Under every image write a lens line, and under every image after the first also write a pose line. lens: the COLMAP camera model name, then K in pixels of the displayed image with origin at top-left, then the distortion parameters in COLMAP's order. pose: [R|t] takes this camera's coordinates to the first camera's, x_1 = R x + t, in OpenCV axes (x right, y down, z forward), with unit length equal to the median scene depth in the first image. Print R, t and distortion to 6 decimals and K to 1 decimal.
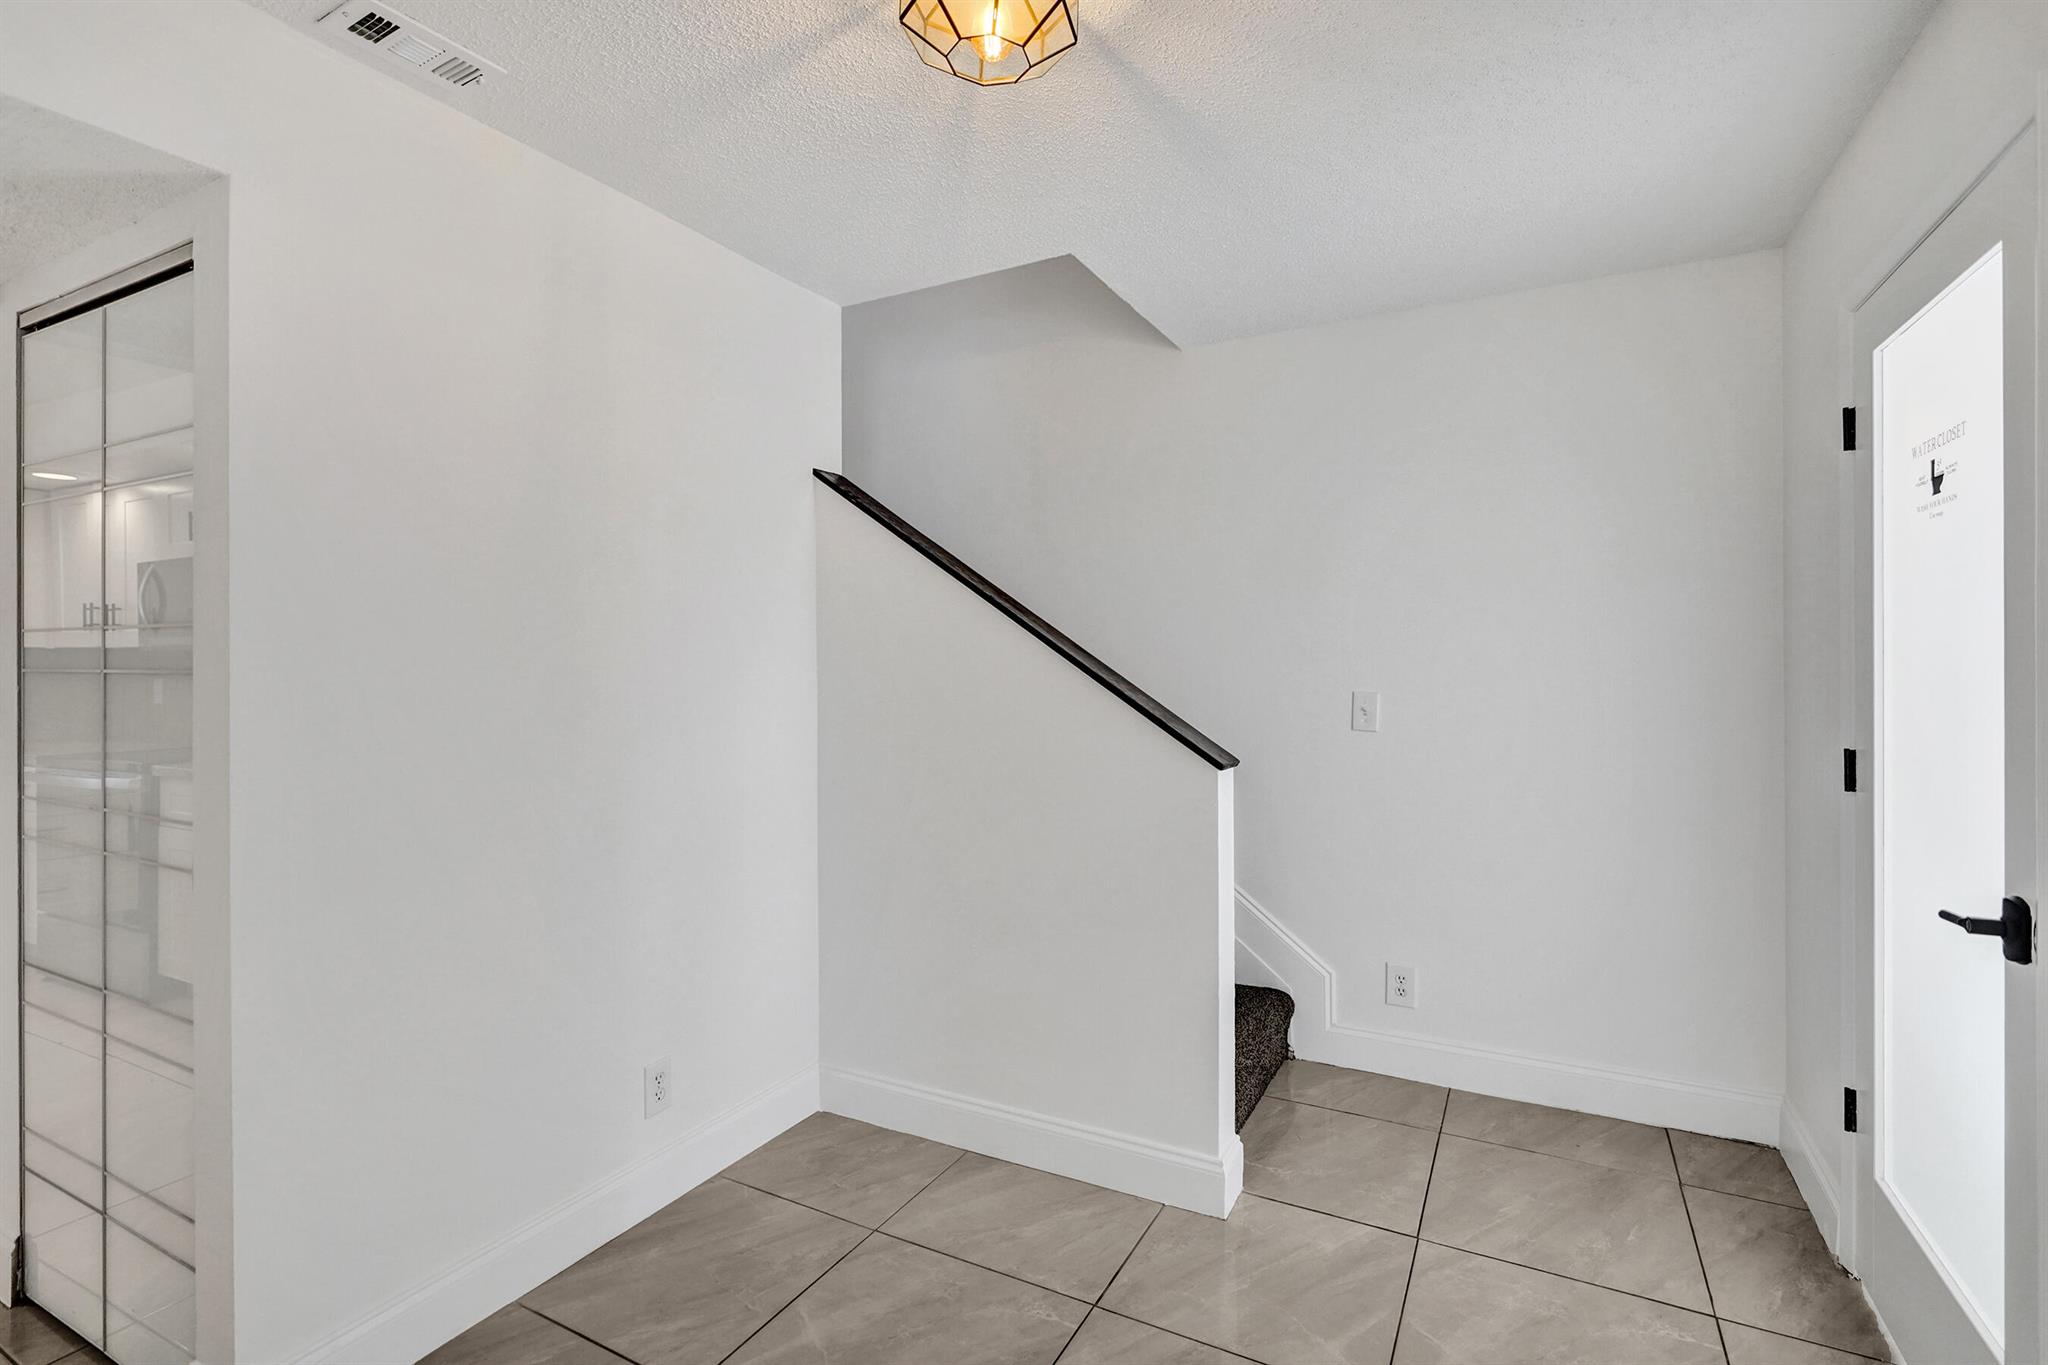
lens RADIAL K [[964.1, 0, 1026.6], [0, 964.1, 674.0], [0, 0, 1]] dist [-0.018027, 0.001705]
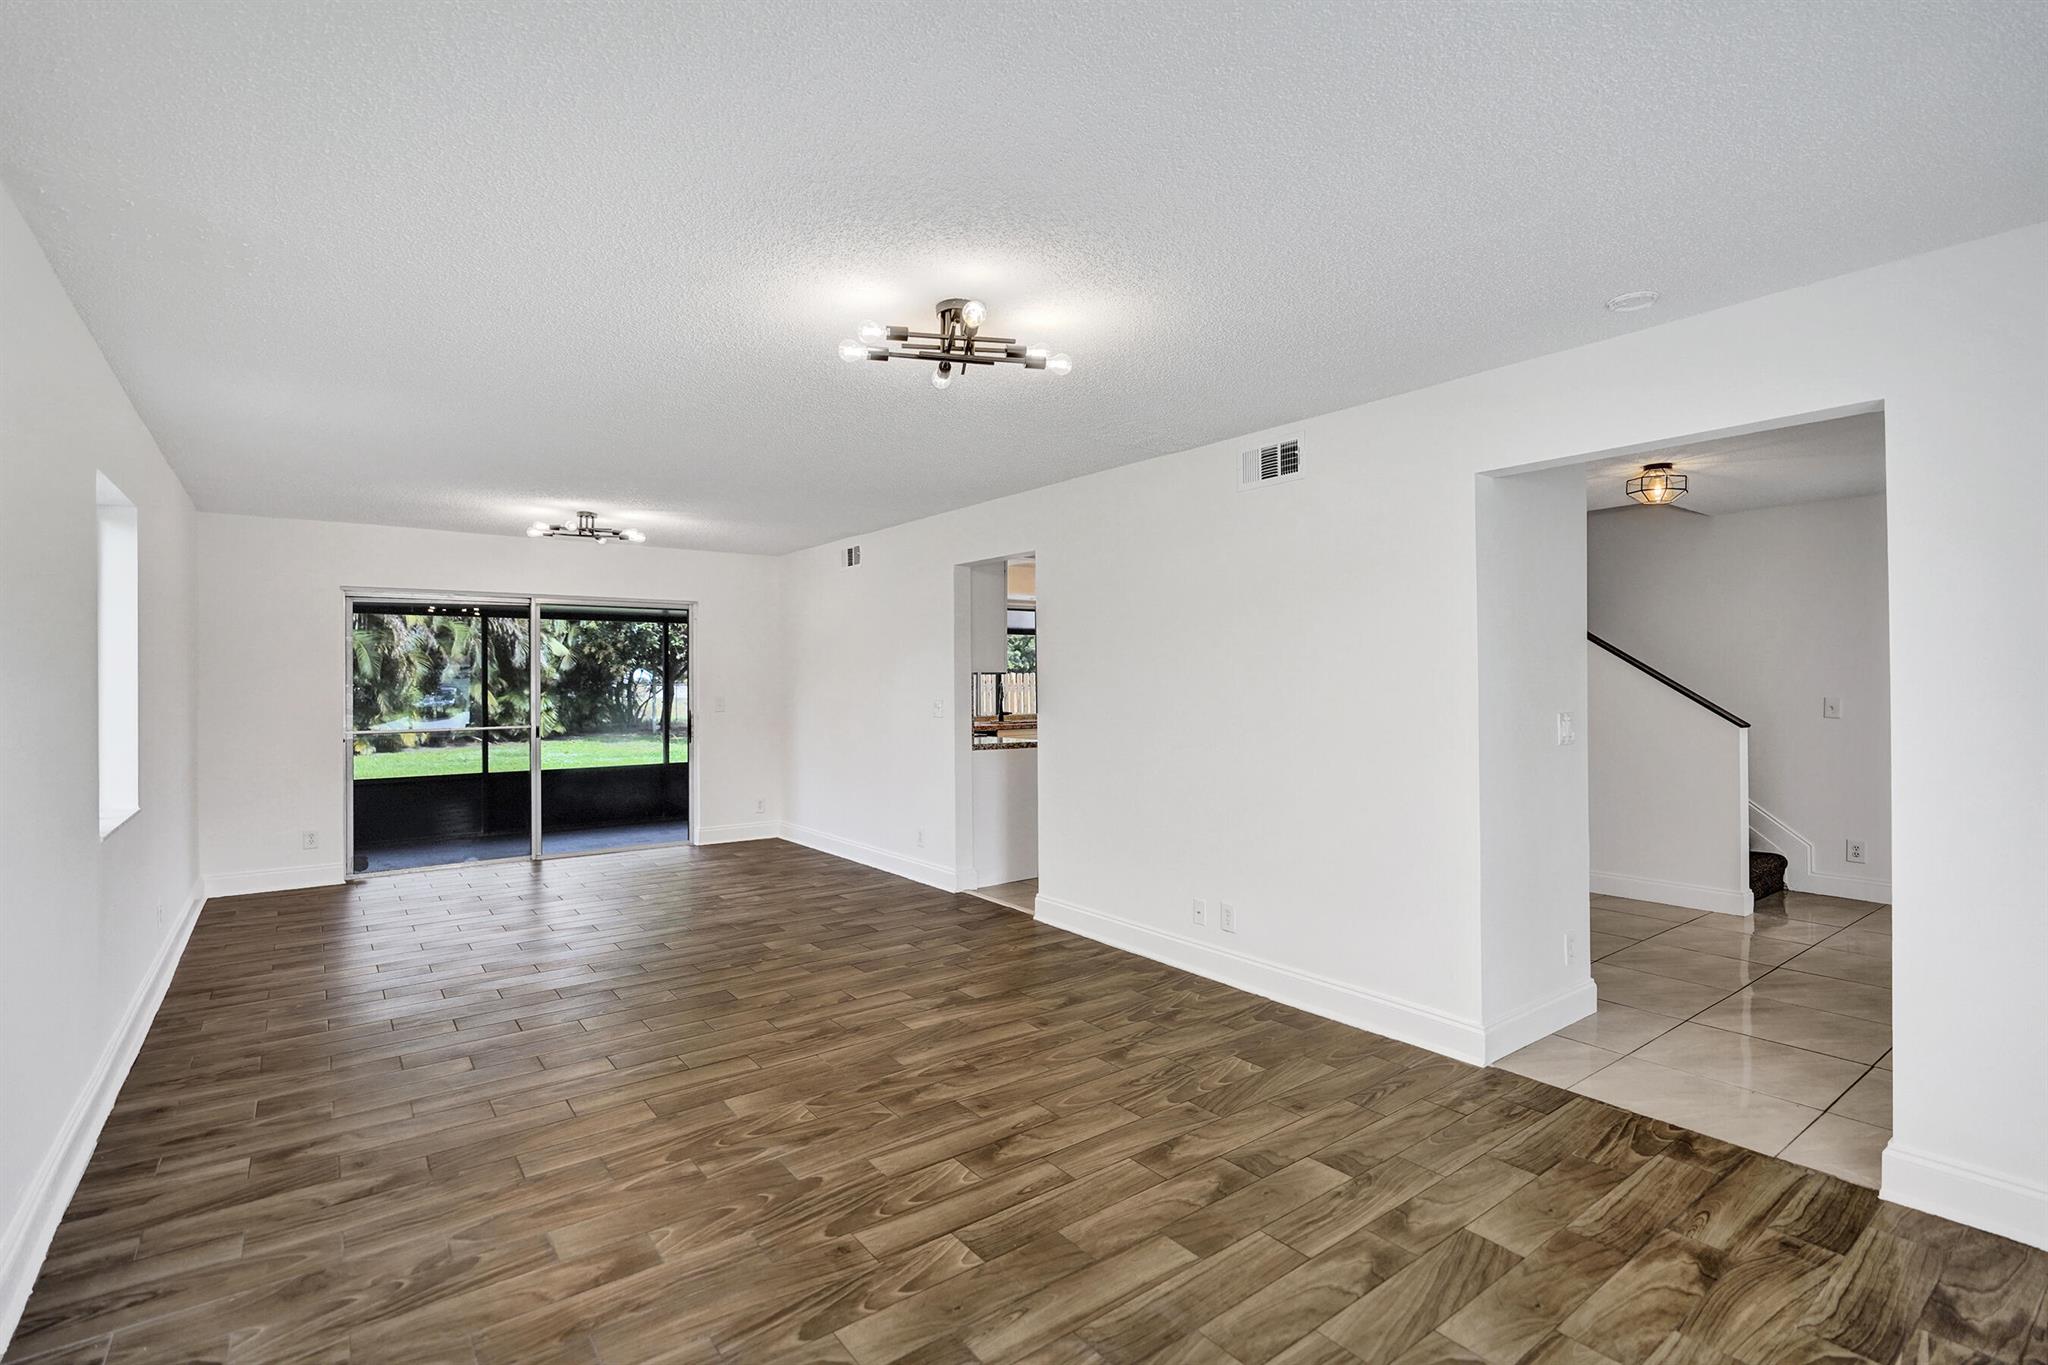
lens RADIAL K [[964.1, 0, 1014.1], [0, 964.1, 672.5], [0, 0, 1]] dist [-0.018027, 0.001705]
pose [[0.904896, -0.003451, -0.425619, -0.296399], [-0.002228, 0.999915, -0.012843, 0.003073], [0.425627, 0.012570, 0.904811, -1.340848]]
